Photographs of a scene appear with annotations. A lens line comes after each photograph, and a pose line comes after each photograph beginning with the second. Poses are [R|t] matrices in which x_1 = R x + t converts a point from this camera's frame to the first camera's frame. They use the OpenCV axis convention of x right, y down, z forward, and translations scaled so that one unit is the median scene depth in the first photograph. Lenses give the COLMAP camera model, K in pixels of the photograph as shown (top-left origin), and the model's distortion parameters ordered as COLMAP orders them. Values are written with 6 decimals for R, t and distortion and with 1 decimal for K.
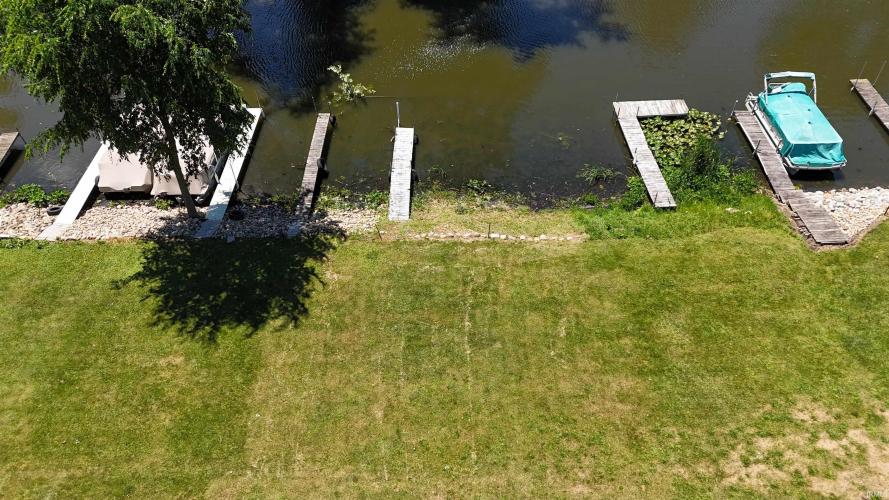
lens RADIAL K [[658.8, 0, 446.8], [0, 658.8, 251.5], [0, 0, 1]] dist [0.032127, -0.020718]
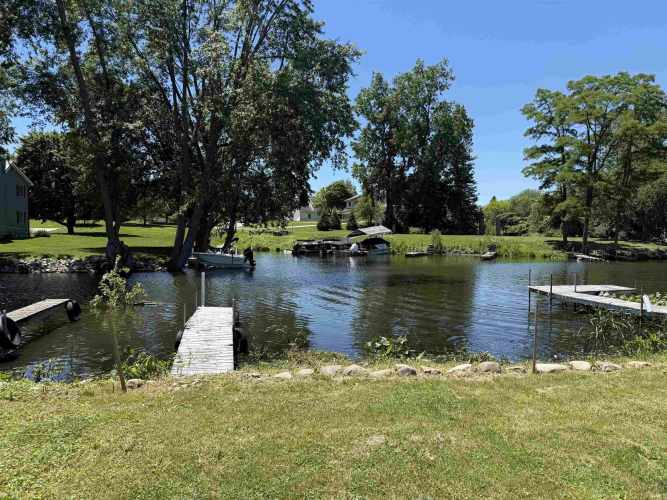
lens RADIAL K [[457.5, 0, 335.6], [0, 457.5, 250.5], [0, 0, 1]] dist [0.026164, -0.008754]
pose [[0.973237, 0.022563, 0.228693, -0.072718], [0.143892, 0.716100, -0.683005, 0.069962], [-0.179177, 0.697633, 0.693689, 0.933591]]
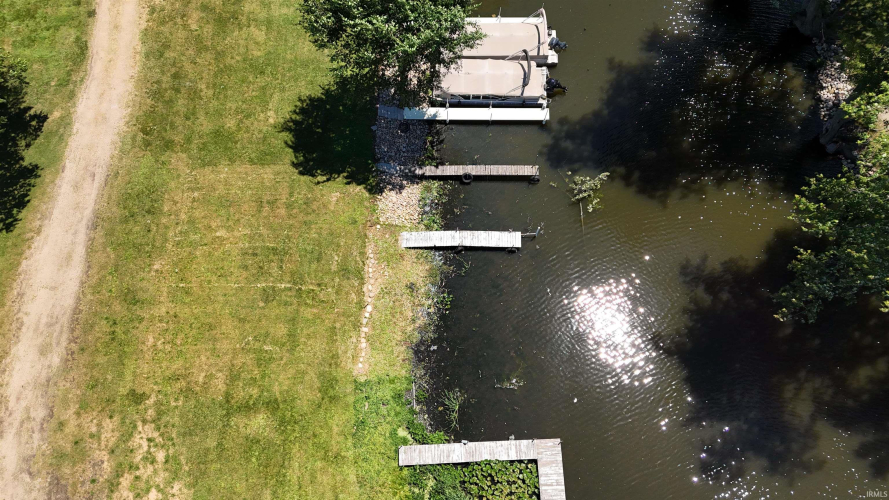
lens RADIAL K [[658.8, 0, 444.9], [0, 658.8, 250.2], [0, 0, 1]] dist [0.032127, -0.020718]
pose [[-0.005726, 0.951189, -0.308556, 0.401925], [-0.706397, 0.214553, 0.674515, -1.139206], [0.707793, 0.221825, 0.670688, 0.235531]]
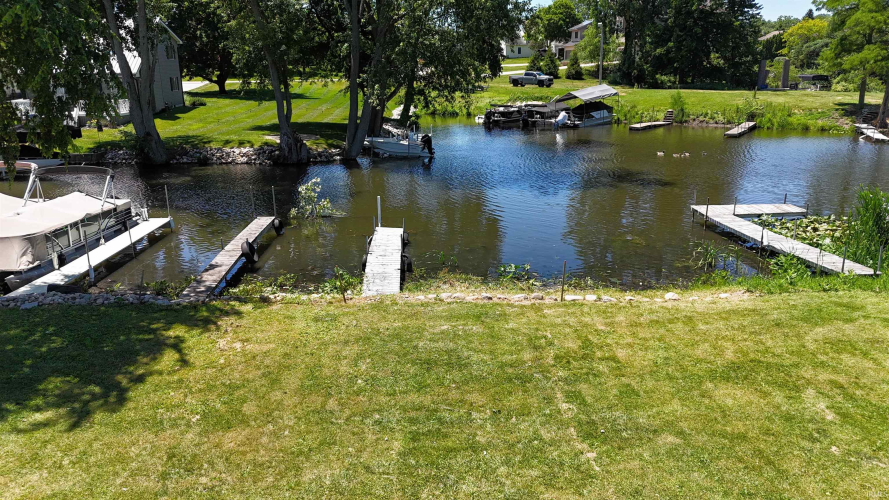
lens RADIAL K [[658.8, 0, 443.9], [0, 658.8, 250.3], [0, 0, 1]] dist [0.032127, -0.020718]
pose [[0.998757, -0.001147, 0.049835, -0.056490], [0.026080, 0.864019, -0.502783, 0.216487], [-0.042482, 0.503458, 0.862975, 0.611189]]
